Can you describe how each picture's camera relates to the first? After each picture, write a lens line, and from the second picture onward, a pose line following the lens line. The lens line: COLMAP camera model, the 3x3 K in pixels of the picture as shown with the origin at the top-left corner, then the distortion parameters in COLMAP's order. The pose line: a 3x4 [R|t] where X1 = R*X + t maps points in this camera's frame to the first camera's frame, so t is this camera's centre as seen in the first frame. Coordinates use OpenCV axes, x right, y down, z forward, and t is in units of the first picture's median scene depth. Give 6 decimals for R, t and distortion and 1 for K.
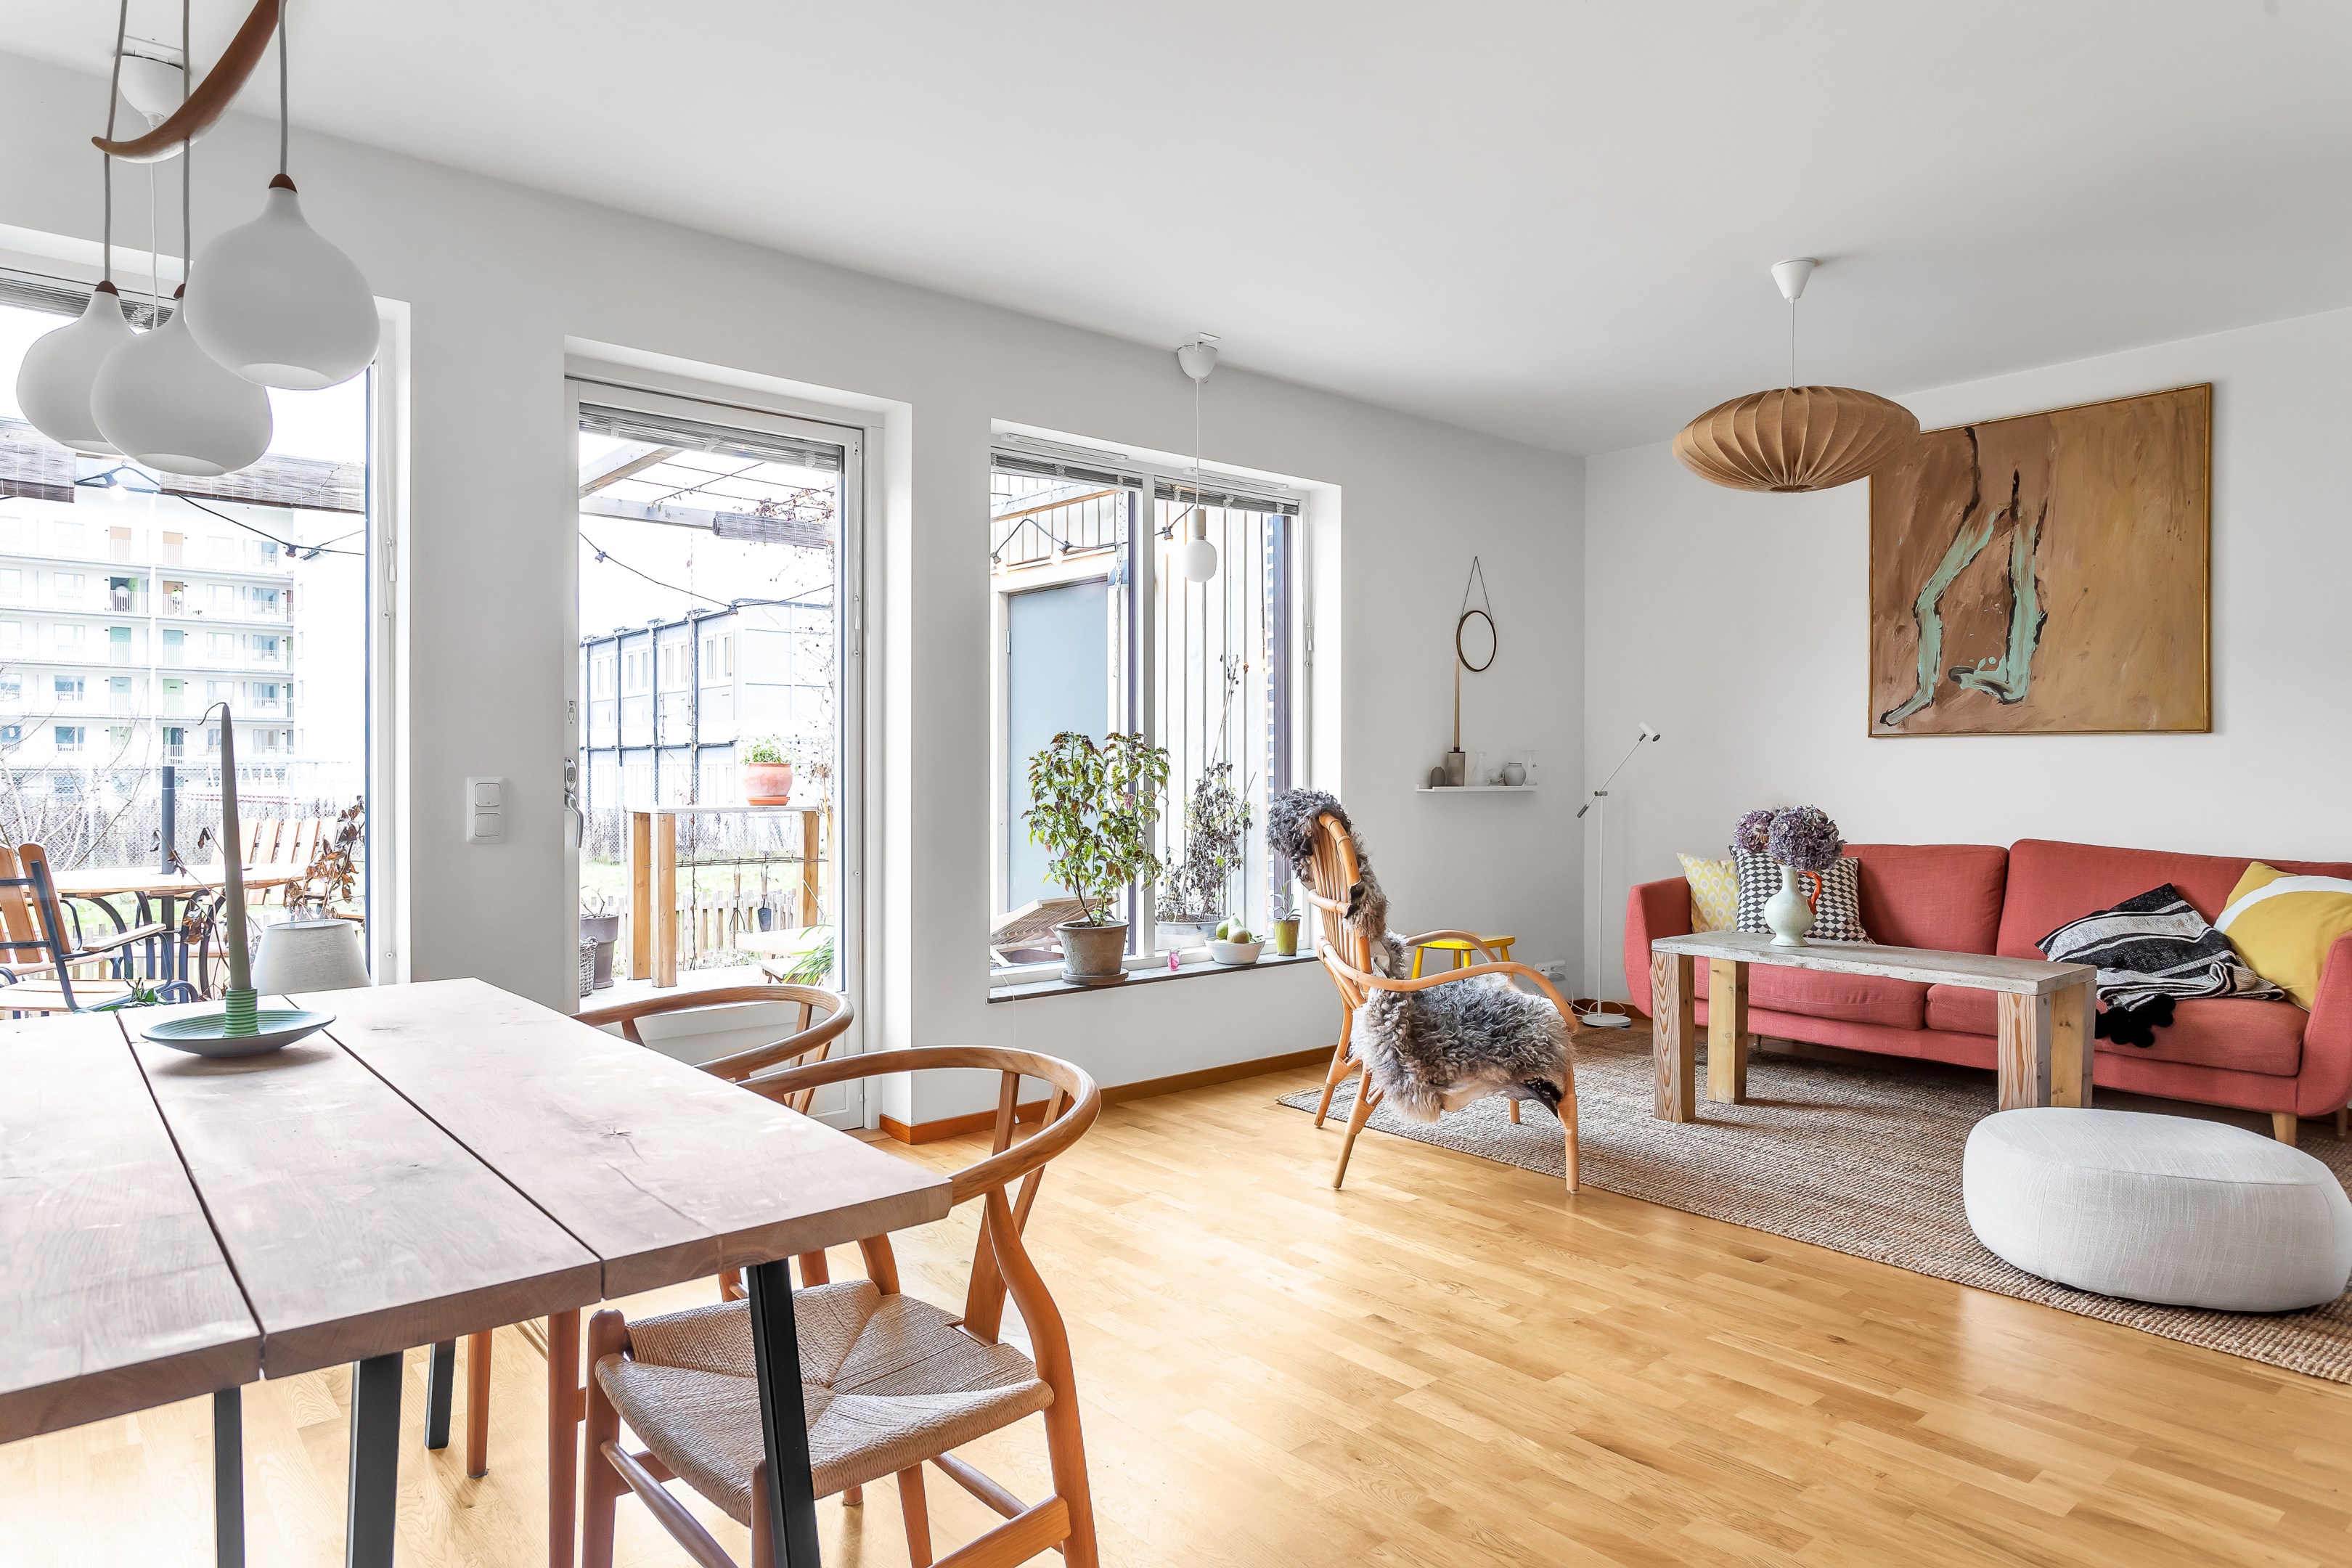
lens RADIAL K [[1384.2, 0, 1170.6], [0, 1384.2, 776.9], [0, 0, 1]] dist [-0.009726, 0.010649]
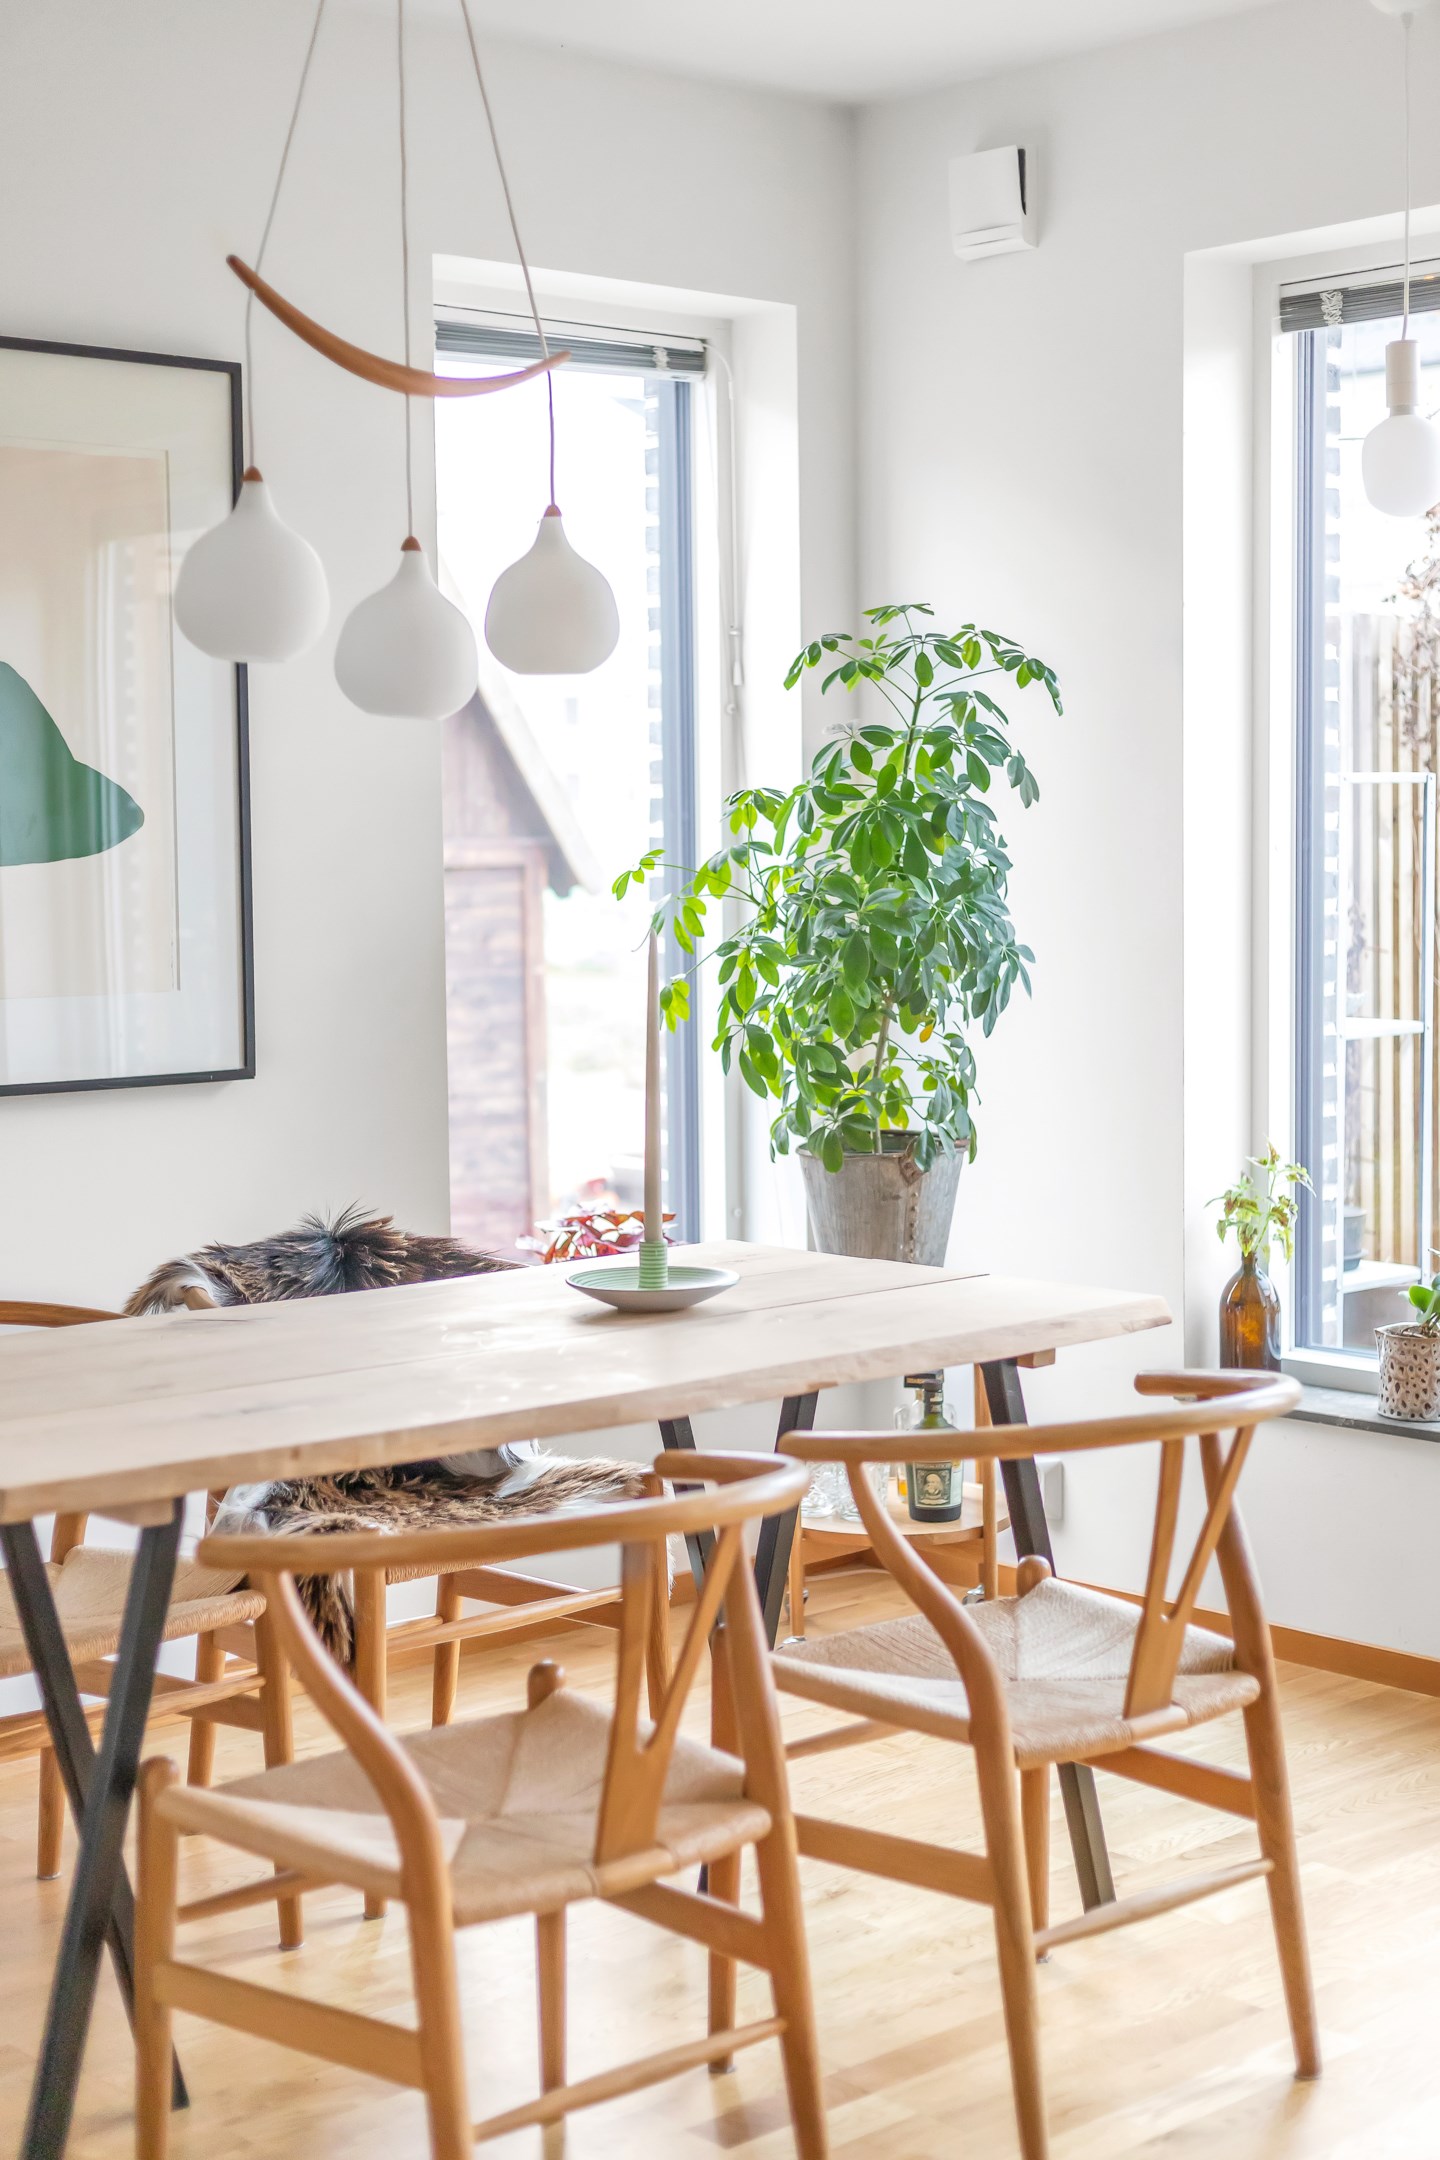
lens RADIAL K [[3162.5, 0, 720.0], [0, 3162.5, 1080.0], [0, 0, 1]] dist [0.001175, 0.024792]
pose [[0.030657, 0.074827, -0.996725, 0.568544], [0.006174, 0.997161, 0.075050, -0.044474], [0.999511, -0.008455, 0.030108, 0.396047]]
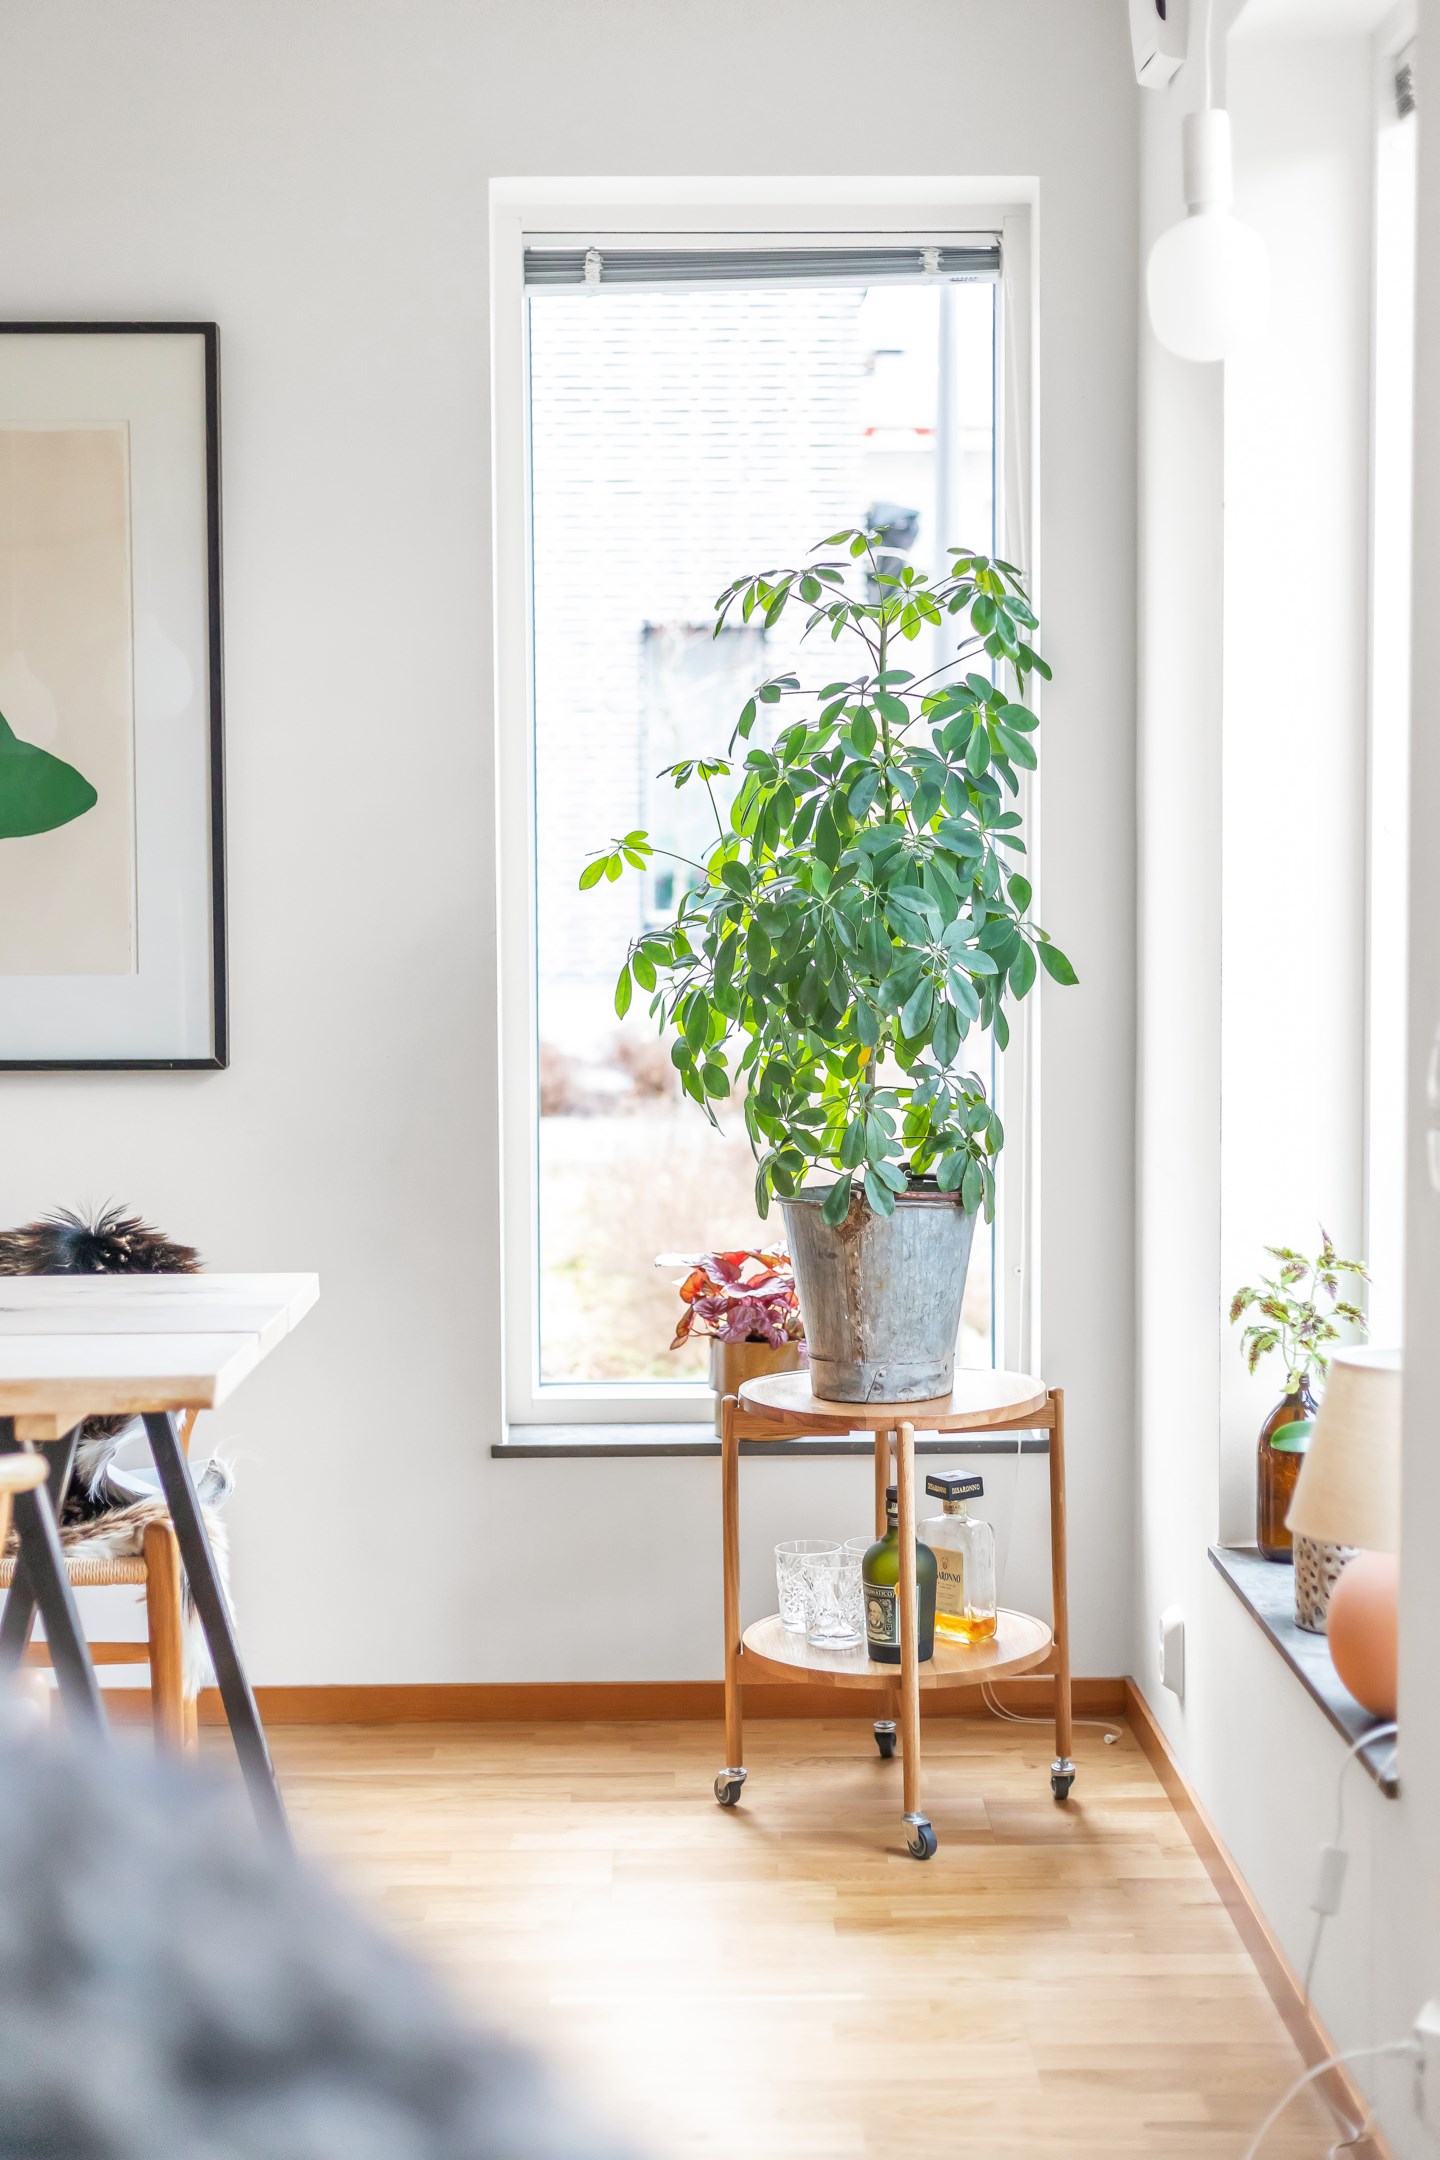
lens RADIAL K [[3162.5, 0, 720.0], [0, 3162.5, 1080.0], [0, 0, 1]] dist [0.001175, 0.024792]
pose [[-0.642553, 0.048934, -0.764677, 0.173443], [-0.001180, 0.997894, 0.064850, -0.028528], [0.766240, 0.042572, -0.641142, 1.056026]]
